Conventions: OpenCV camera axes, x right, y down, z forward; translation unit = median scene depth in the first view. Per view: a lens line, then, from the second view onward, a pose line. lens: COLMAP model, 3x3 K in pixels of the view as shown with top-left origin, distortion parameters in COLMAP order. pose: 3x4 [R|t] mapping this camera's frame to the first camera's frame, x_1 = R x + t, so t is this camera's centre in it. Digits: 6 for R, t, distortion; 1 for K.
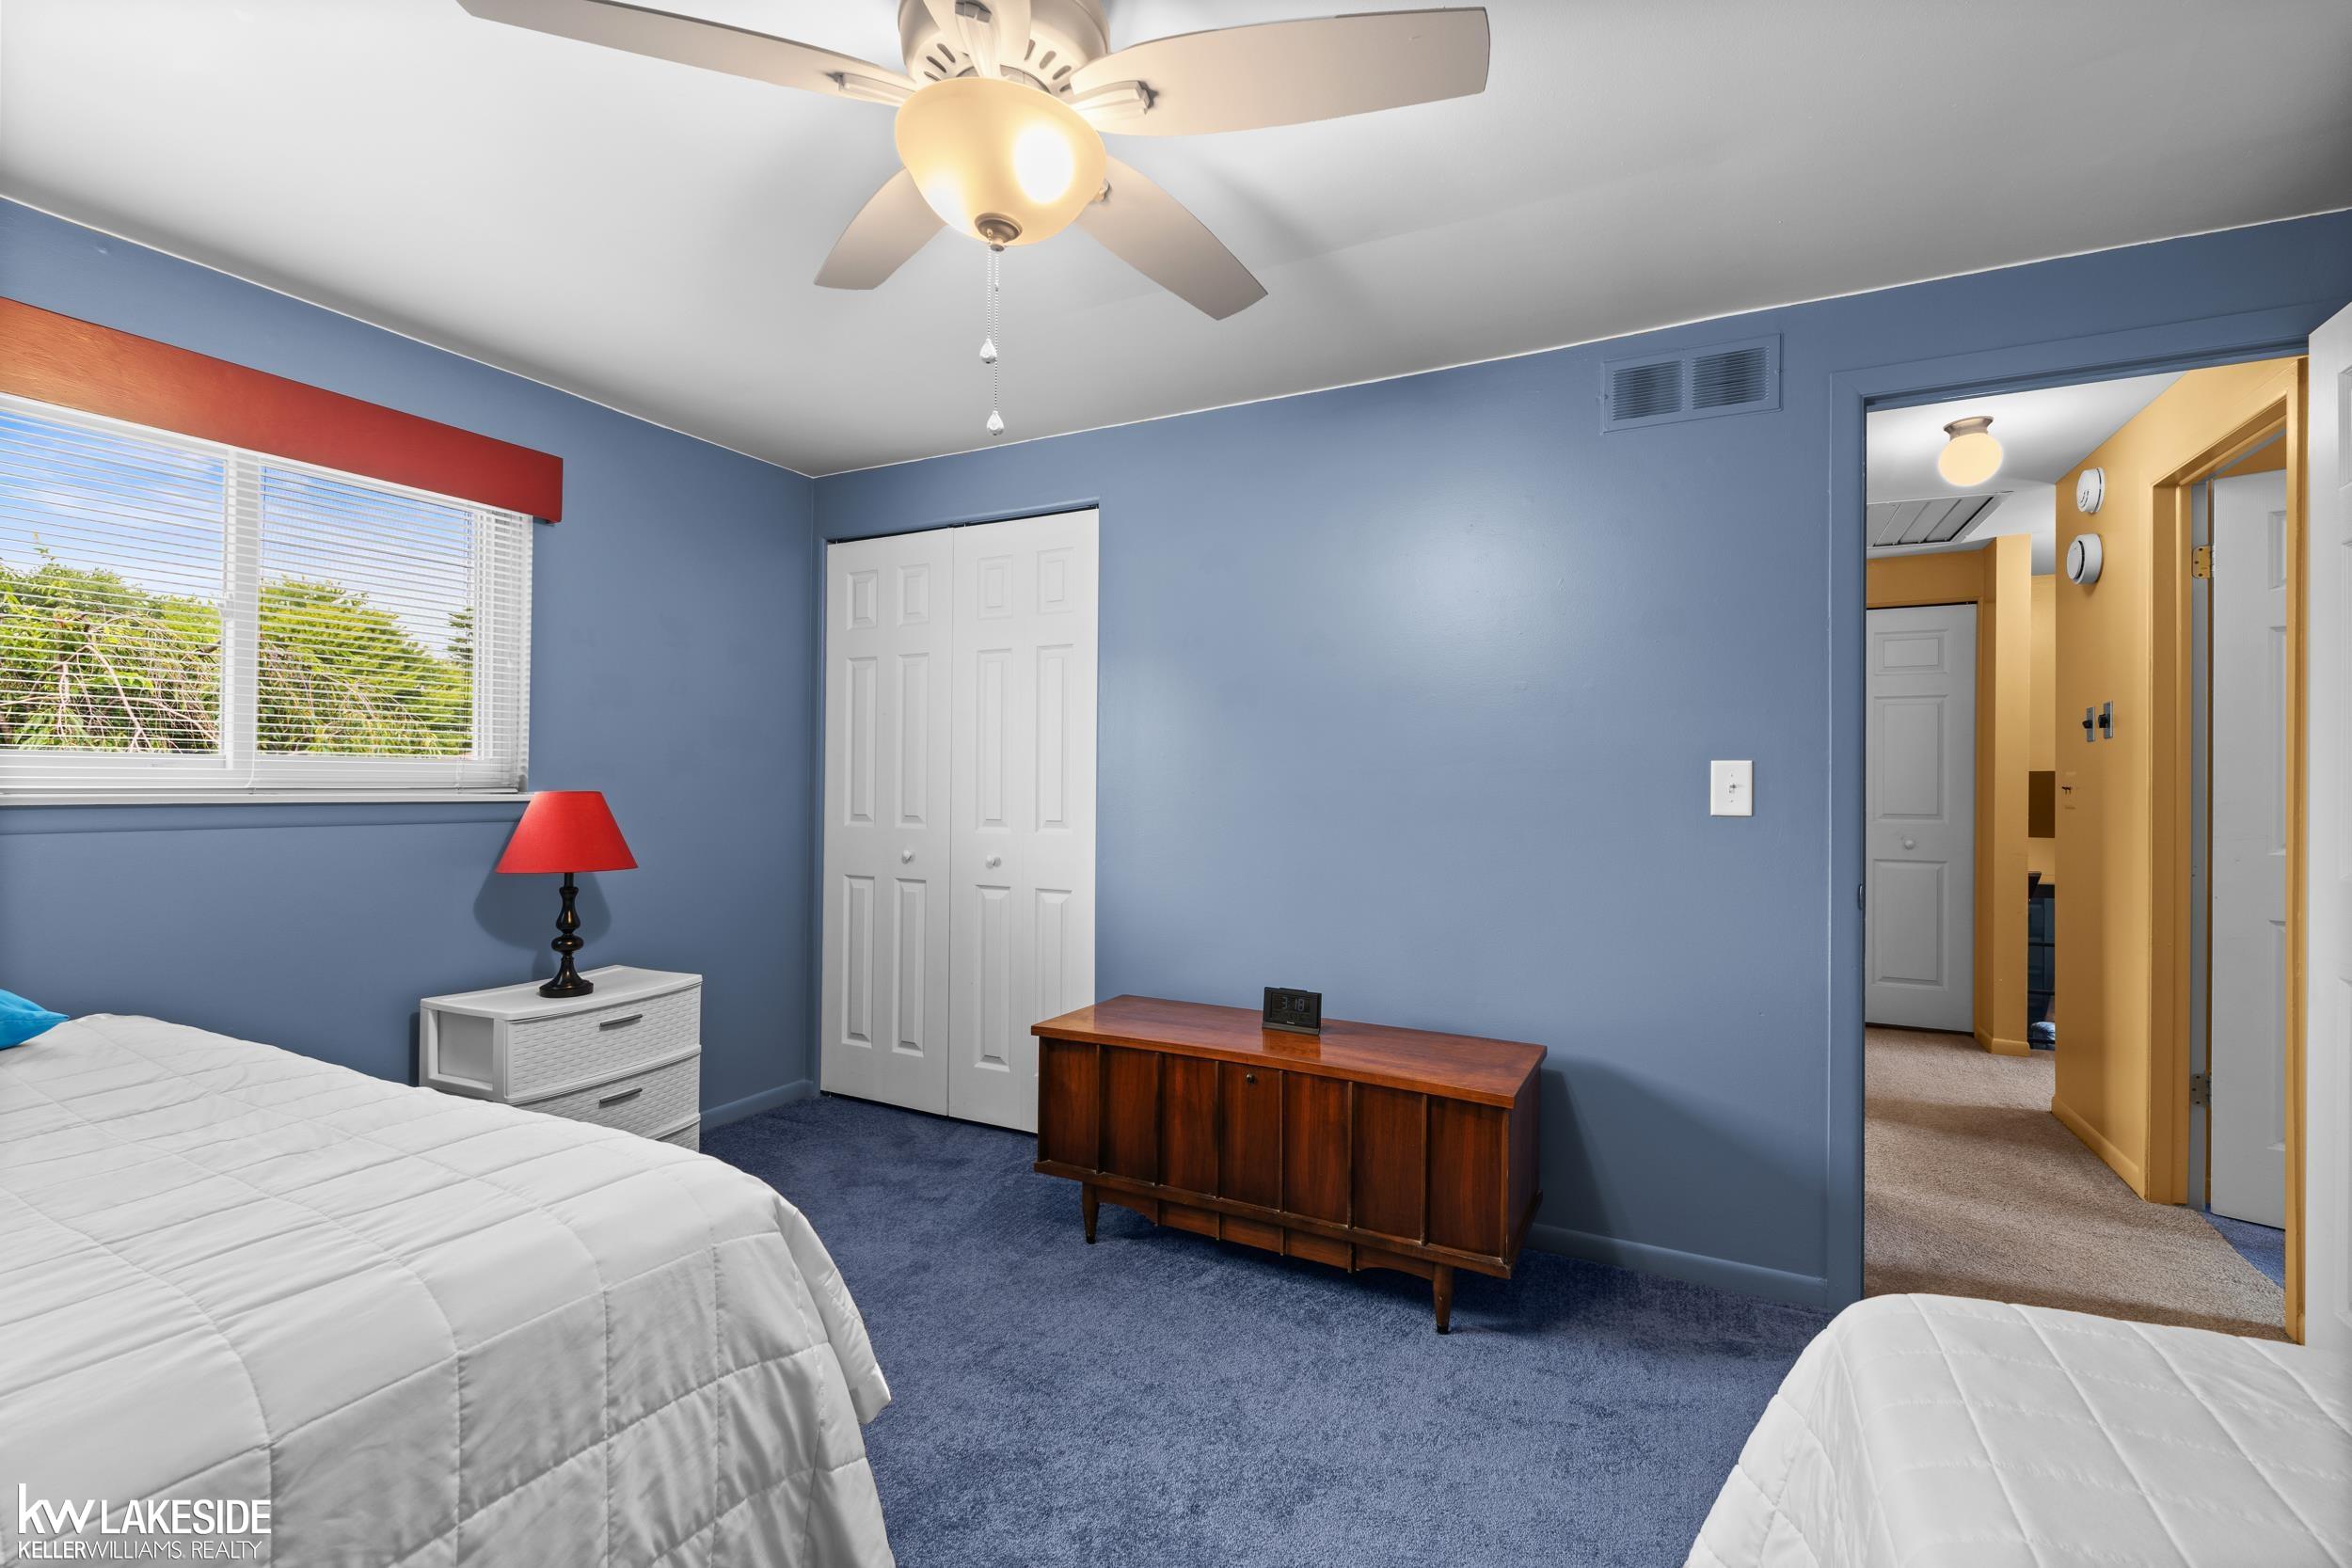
lens RADIAL K [[1046.8, 0, 1160.4], [0, 1046.8, 782.1], [0, 0, 1]] dist [-0.002380, -0.000306]
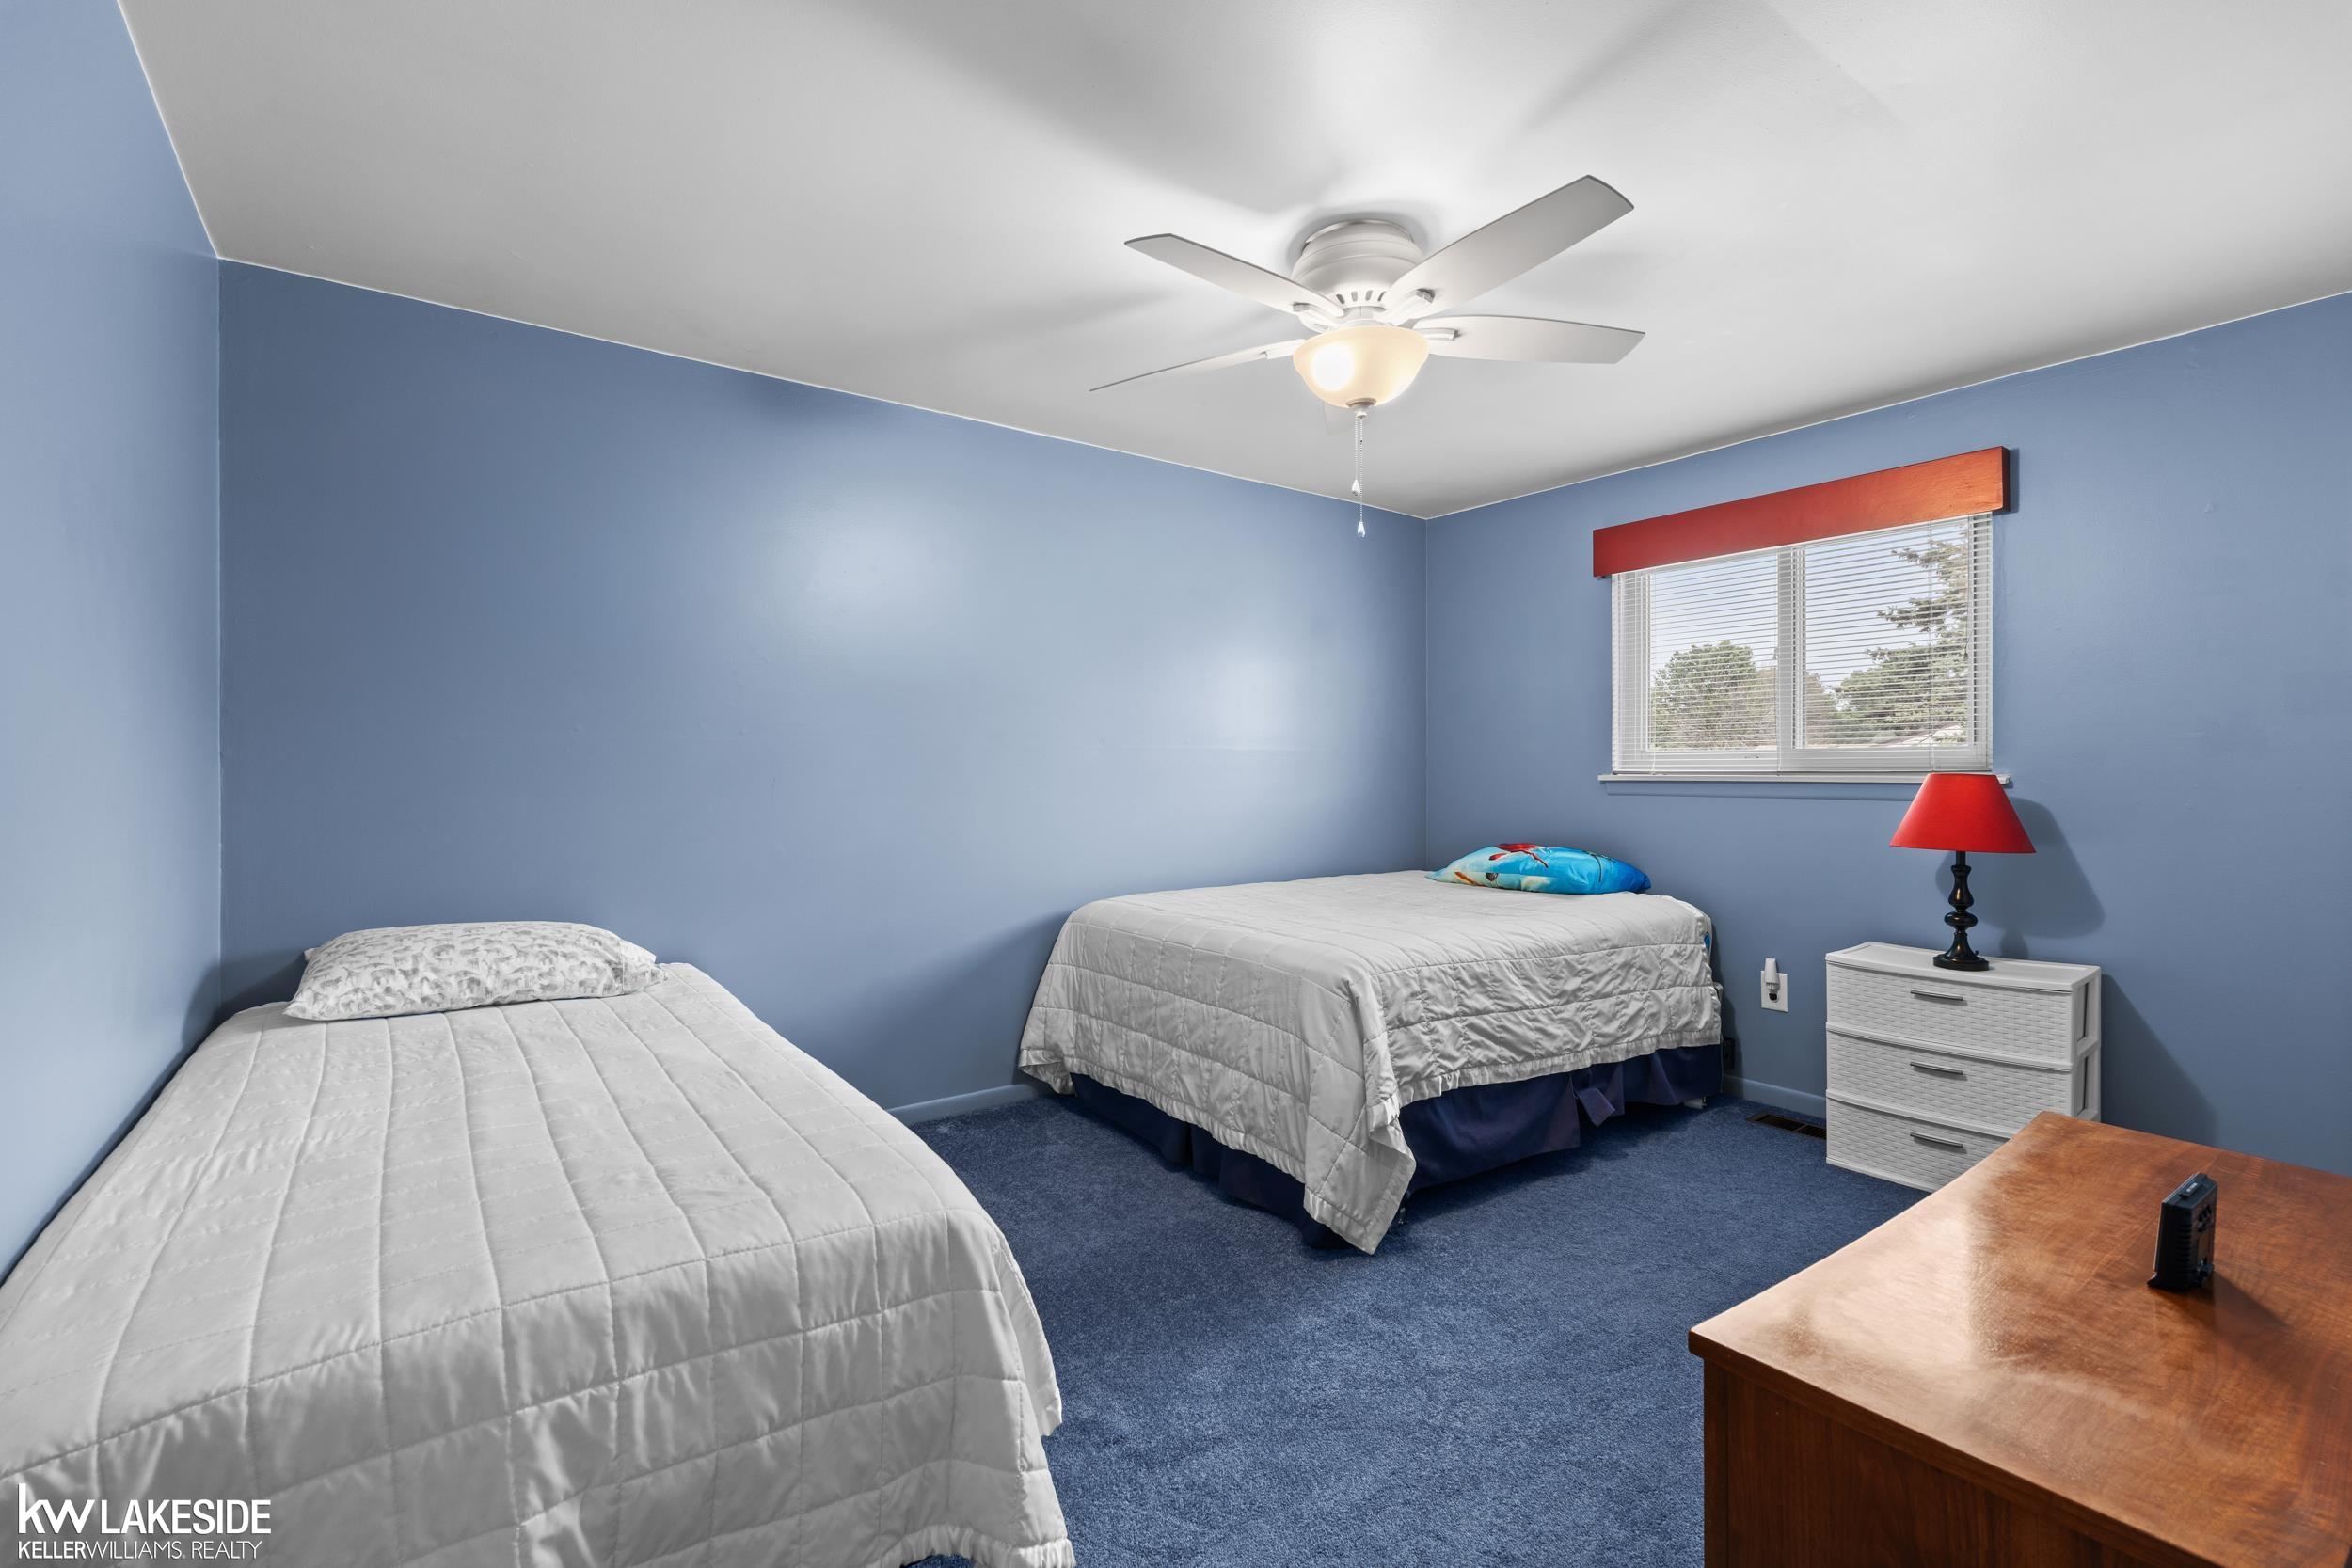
lens RADIAL K [[1046.8, 0, 1167.1], [0, 1046.8, 786.1], [0, 0, 1]] dist [-0.002380, -0.000306]
pose [[-0.459319, -0.009162, -0.888224, 0.720070], [-0.002883, 0.999957, -0.008824, 0.033337], [0.888267, -0.001492, -0.459326, 0.779210]]
